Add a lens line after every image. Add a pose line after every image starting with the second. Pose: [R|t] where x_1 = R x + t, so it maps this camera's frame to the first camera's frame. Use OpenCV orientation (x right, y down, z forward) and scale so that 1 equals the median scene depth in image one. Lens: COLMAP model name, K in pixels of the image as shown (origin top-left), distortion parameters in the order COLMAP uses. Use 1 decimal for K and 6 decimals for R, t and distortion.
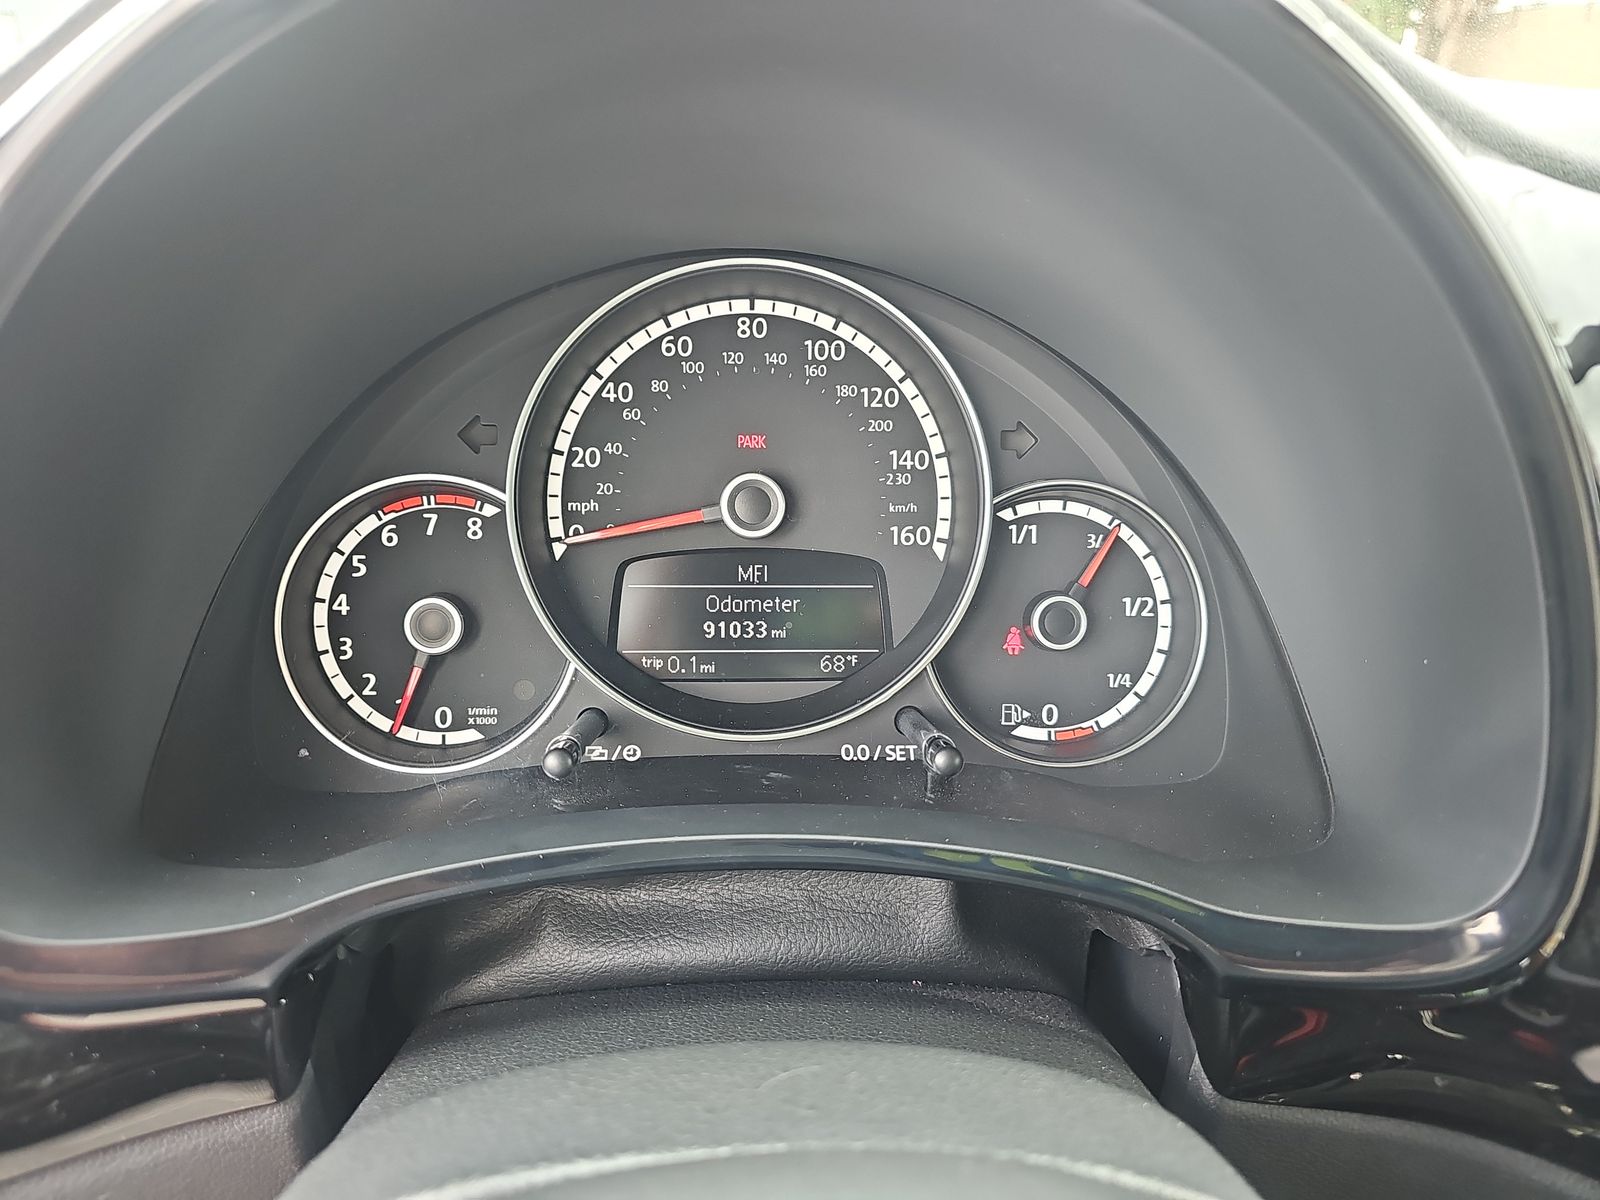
lens RADIAL K [[1064.3, 0, 792.4], [0, 1064.3, 597.5], [0, 0, 1]] dist [0.098560, -0.048328]
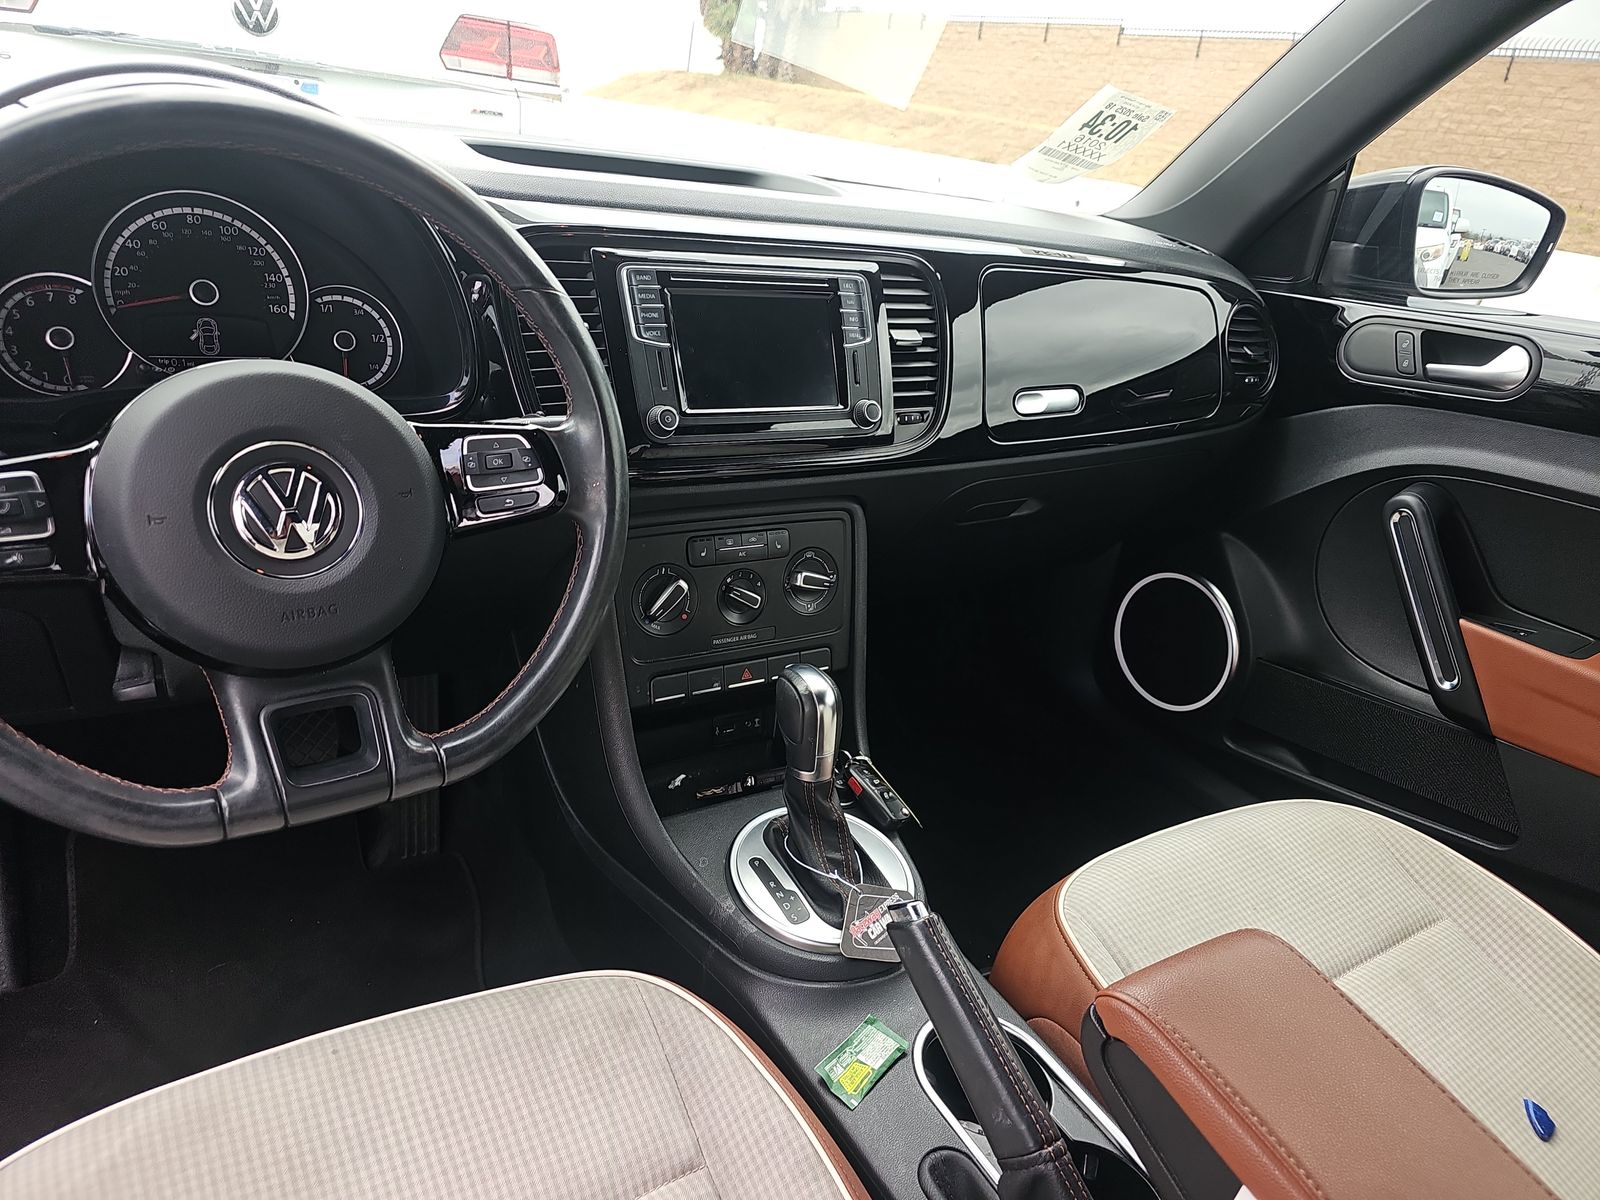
lens RADIAL K [[1073.4, 0, 795.5], [0, 1073.4, 608.2], [0, 0, 1]] dist [0.050429, -0.050282]
pose [[0.878099, -0.112310, 0.465112, -0.084324], [0.087805, 0.993378, 0.074099, 0.555083], [-0.470354, -0.024227, 0.882145, -1.815299]]
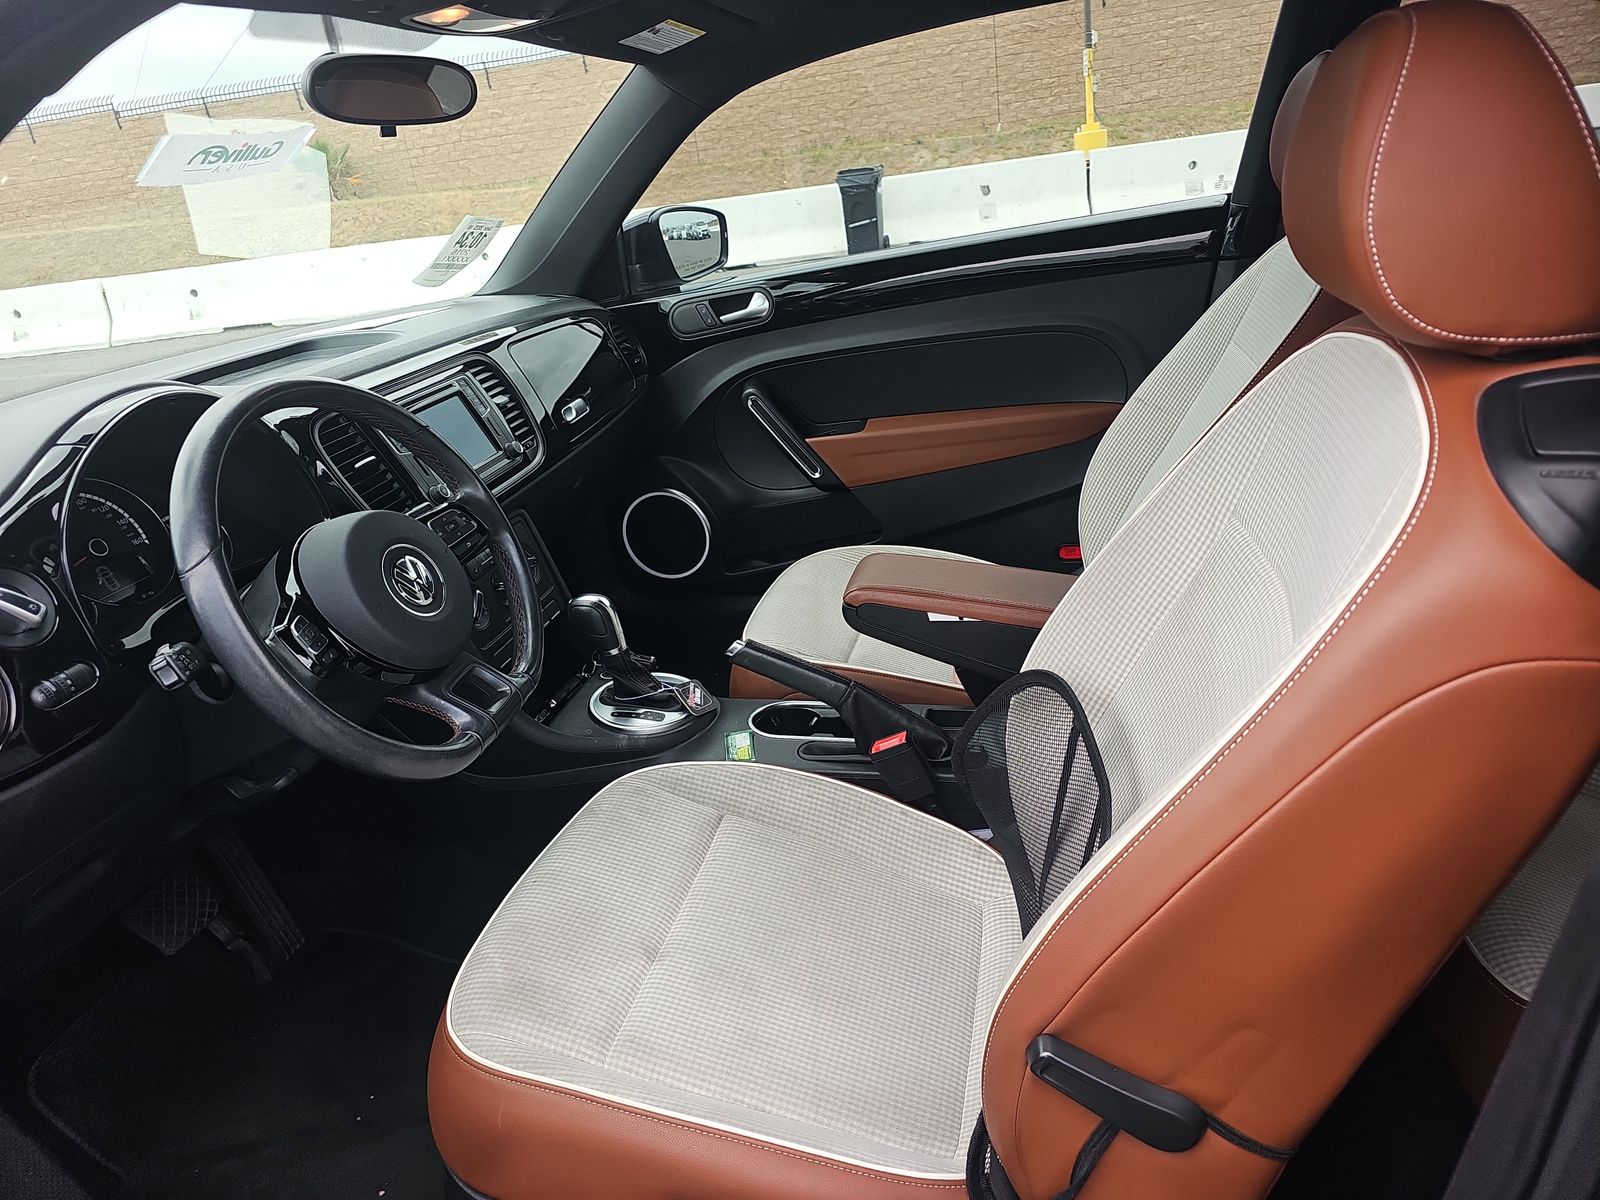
lens RADIAL K [[1083.8, 0, 786.2], [0, 1083.8, 594.3], [0, 0, 1]] dist [0.047922, -0.033910]
pose [[0.298329, -0.410369, 0.861741, -2.337434], [0.499308, 0.836560, 0.225521, 0.323617], [-0.813444, 0.362994, 0.454471, -2.166998]]
